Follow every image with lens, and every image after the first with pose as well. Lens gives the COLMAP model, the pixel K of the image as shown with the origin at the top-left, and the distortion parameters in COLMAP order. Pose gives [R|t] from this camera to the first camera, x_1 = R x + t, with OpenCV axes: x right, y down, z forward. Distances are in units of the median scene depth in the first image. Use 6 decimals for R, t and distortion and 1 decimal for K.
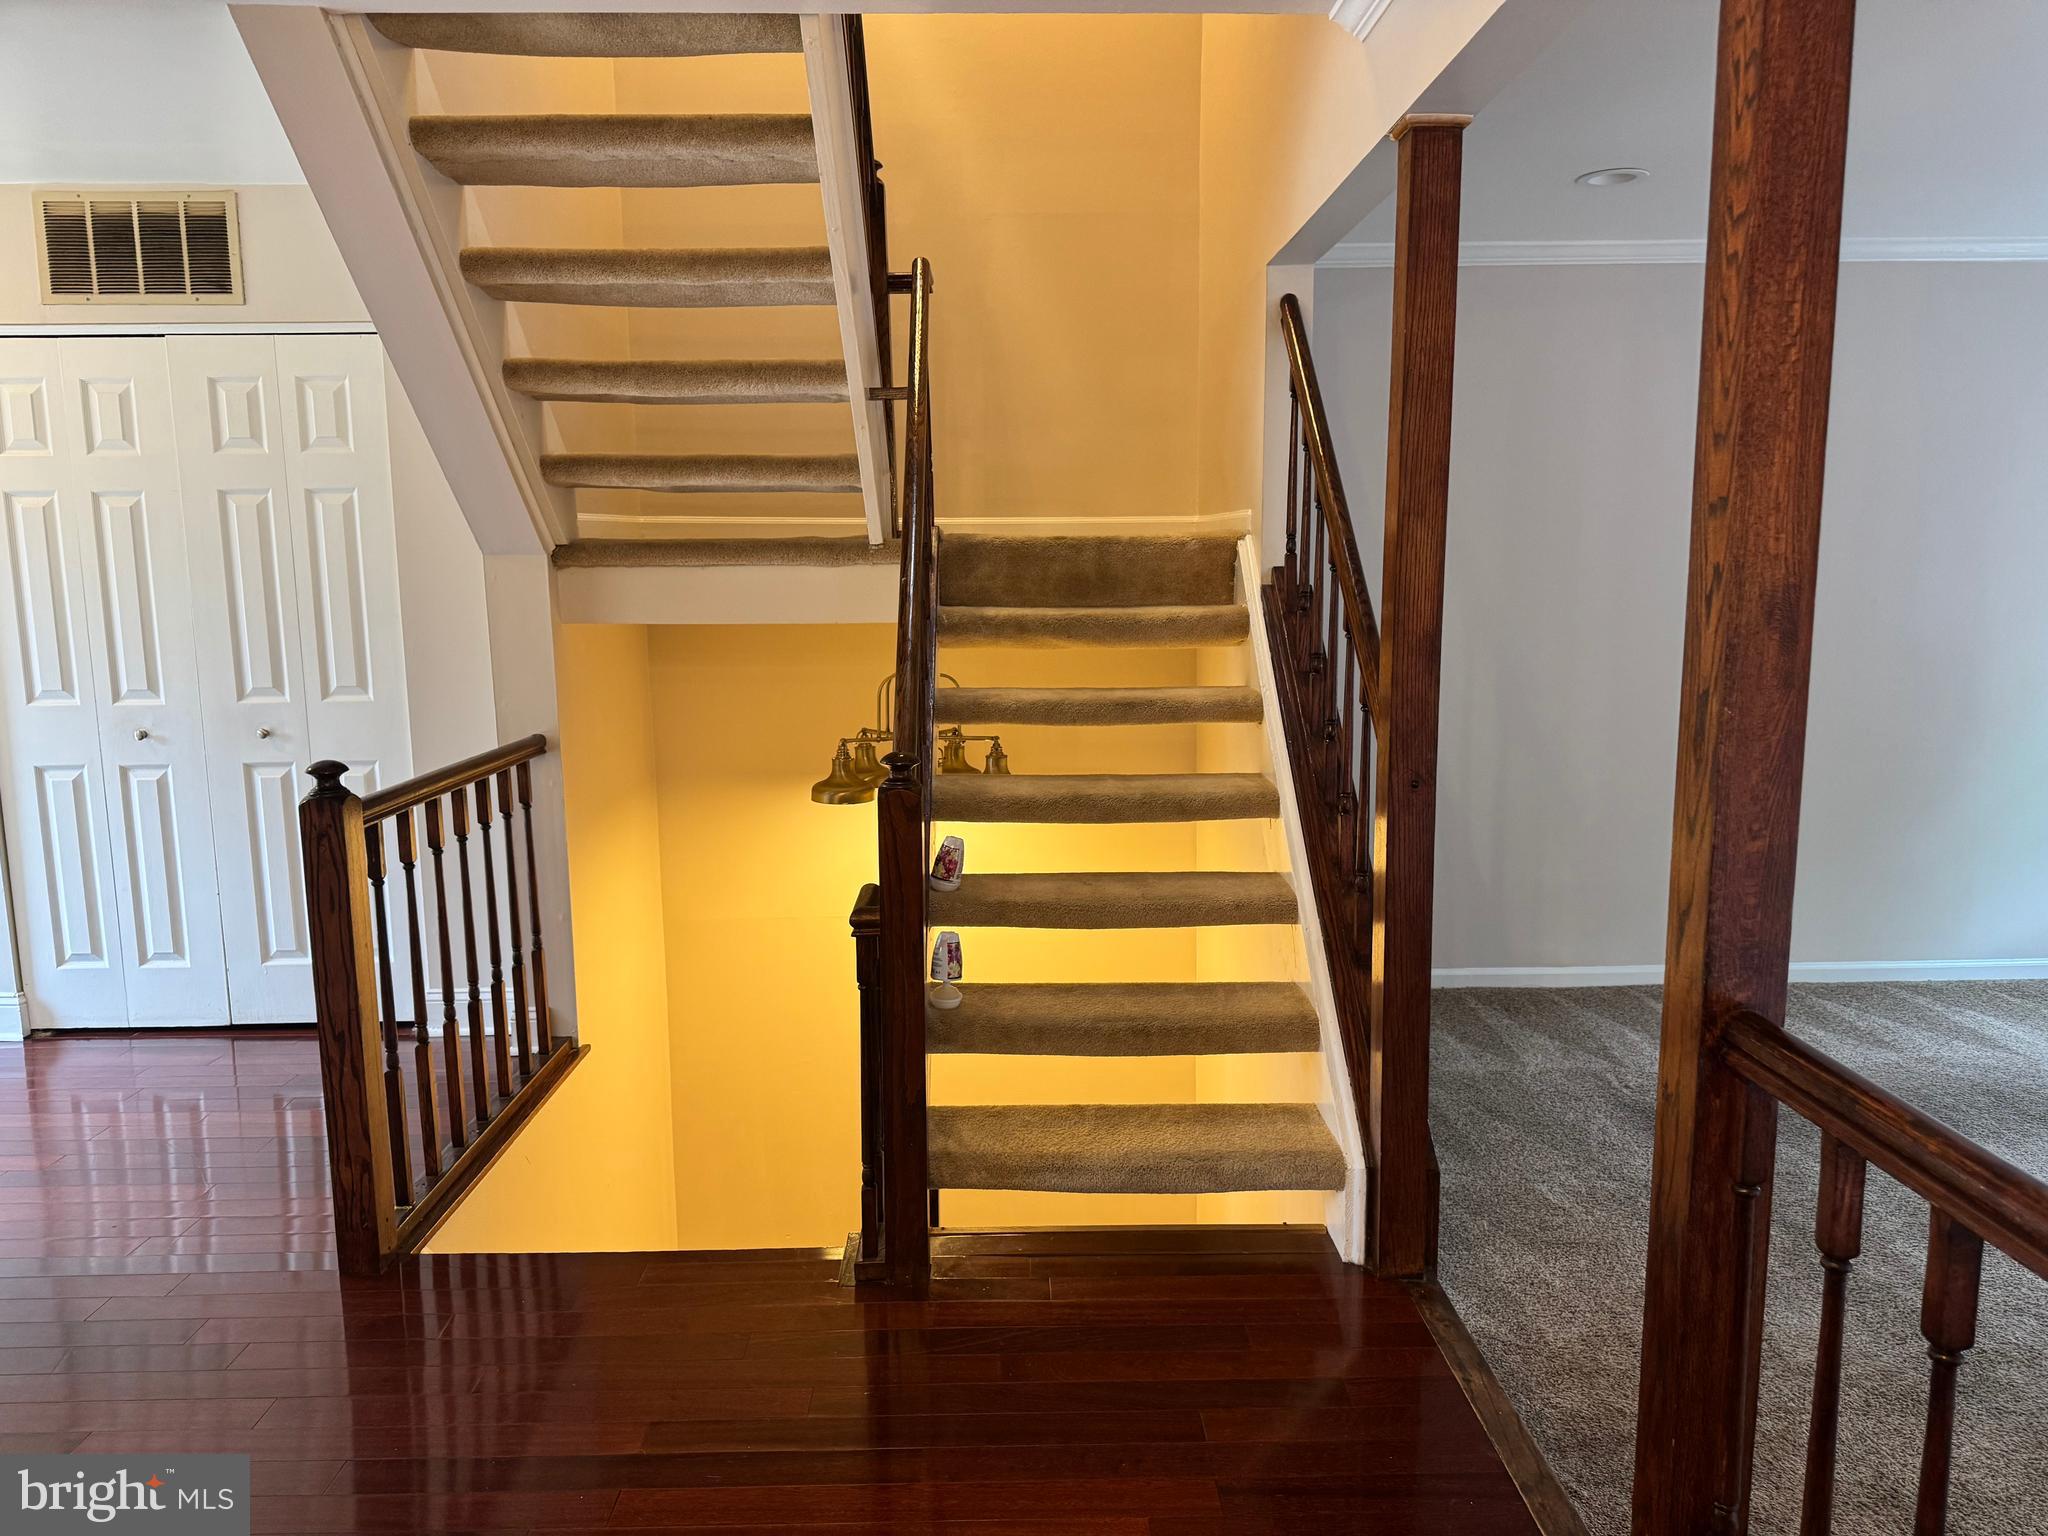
lens RADIAL K [[1441.0, 0, 1021.1], [0, 1441.0, 772.3], [0, 0, 1]] dist [0.074011, -0.089107]
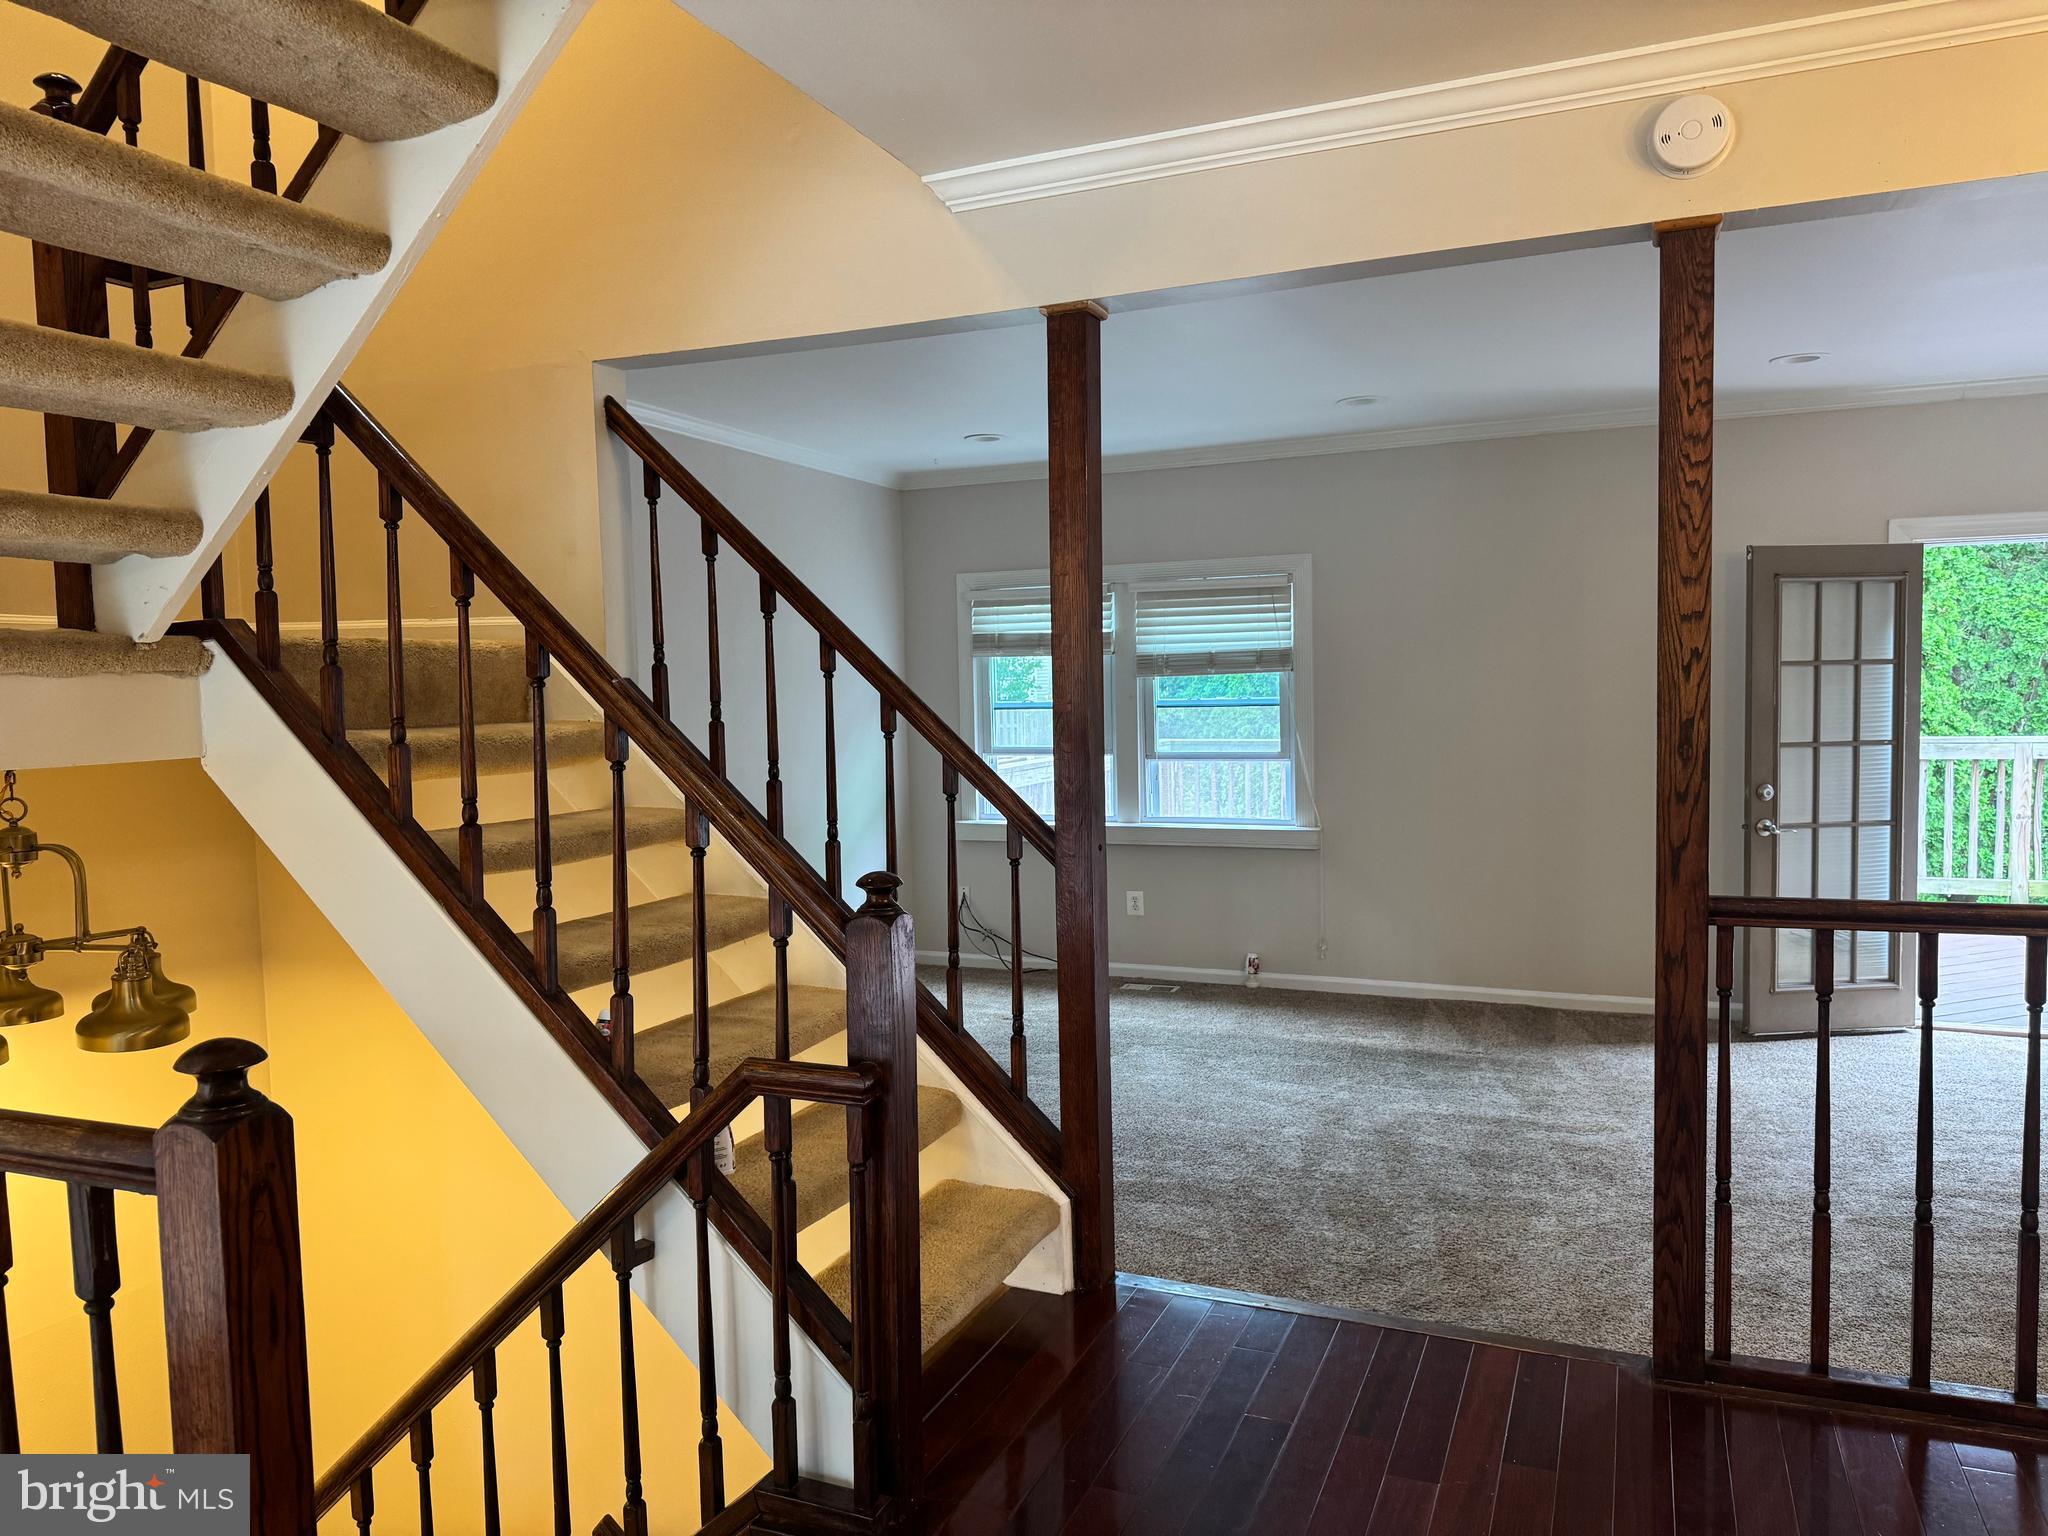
lens RADIAL K [[1441.0, 0, 1016.2], [0, 1441.0, 774.6], [0, 0, 1]] dist [0.074011, -0.089107]
pose [[0.408318, -0.054974, 0.911183, -0.627845], [0.147323, 0.989068, -0.006345, -0.040812], [-0.900873, 0.136829, 0.411954, 0.428853]]
